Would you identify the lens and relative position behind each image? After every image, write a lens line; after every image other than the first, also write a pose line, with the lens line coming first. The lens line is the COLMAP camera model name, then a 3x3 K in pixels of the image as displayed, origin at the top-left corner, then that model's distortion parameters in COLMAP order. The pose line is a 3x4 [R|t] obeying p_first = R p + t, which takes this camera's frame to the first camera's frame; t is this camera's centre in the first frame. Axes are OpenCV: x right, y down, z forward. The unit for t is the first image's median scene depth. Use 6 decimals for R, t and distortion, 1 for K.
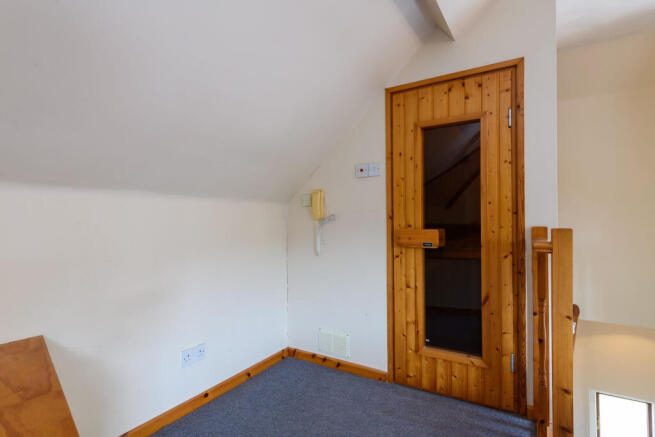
lens RADIAL K [[353.5, 0, 327.3], [0, 353.5, 216.8], [0, 0, 1]] dist [0.006732, 0.000332]
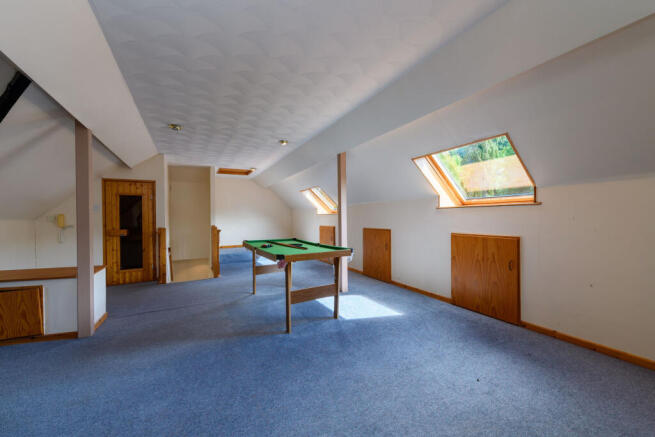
lens RADIAL K [[260.3, 0, 327.1], [0, 260.3, 219.8], [0, 0, 1]] dist [0.000542, 0.000013]
pose [[0.485765, -0.001839, 0.874087, -0.796490], [0.004824, 0.999988, -0.000577, -0.039132], [-0.874076, 0.004497, 0.485768, -1.579858]]
